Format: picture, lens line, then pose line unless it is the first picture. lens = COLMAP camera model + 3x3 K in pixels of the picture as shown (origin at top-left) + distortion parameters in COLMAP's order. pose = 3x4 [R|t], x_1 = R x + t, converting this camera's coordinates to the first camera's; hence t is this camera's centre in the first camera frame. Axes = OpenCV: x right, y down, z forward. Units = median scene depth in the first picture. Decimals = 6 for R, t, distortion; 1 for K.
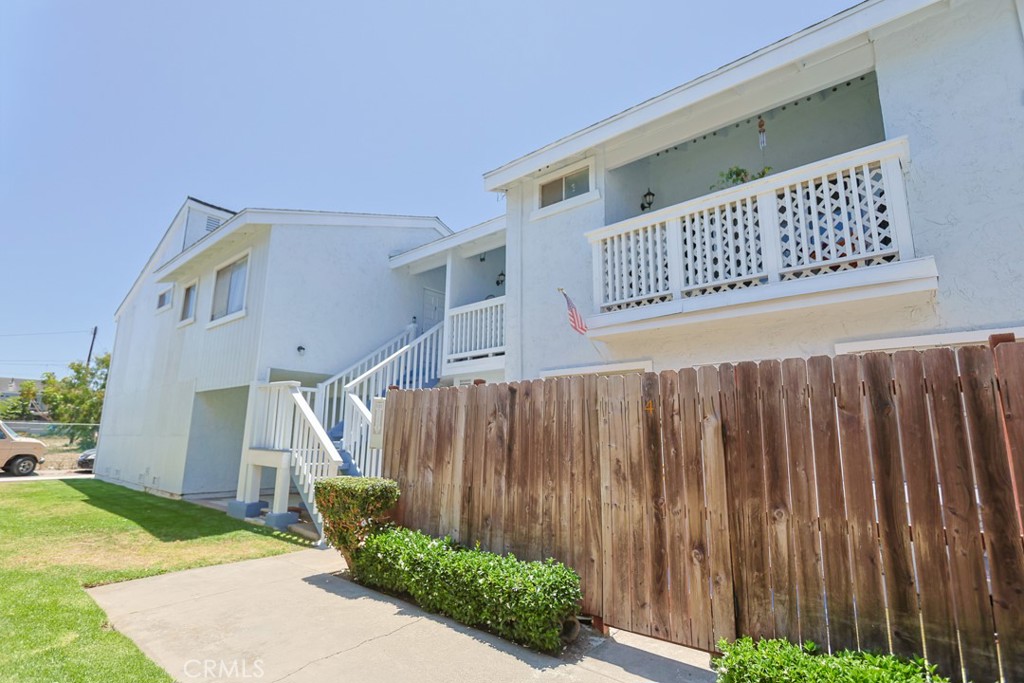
lens RADIAL K [[488.6, 0, 513.1], [0, 488.6, 347.0], [0, 0, 1]] dist [-0.003794, 0.001274]
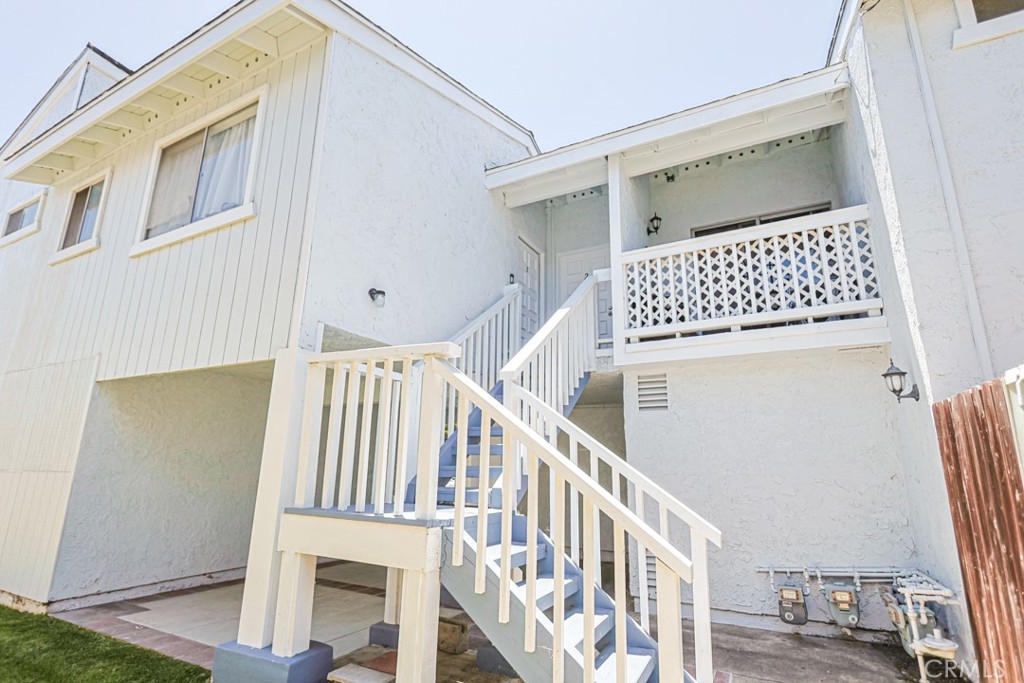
lens RADIAL K [[488.6, 0, 511.5], [0, 488.6, 349.2], [0, 0, 1]] dist [-0.003794, 0.001274]
pose [[0.976702, 0.053240, 0.207890, -0.357786], [-0.043904, 0.997820, -0.049267, 0.068513], [-0.210060, 0.038992, 0.976911, 0.447865]]
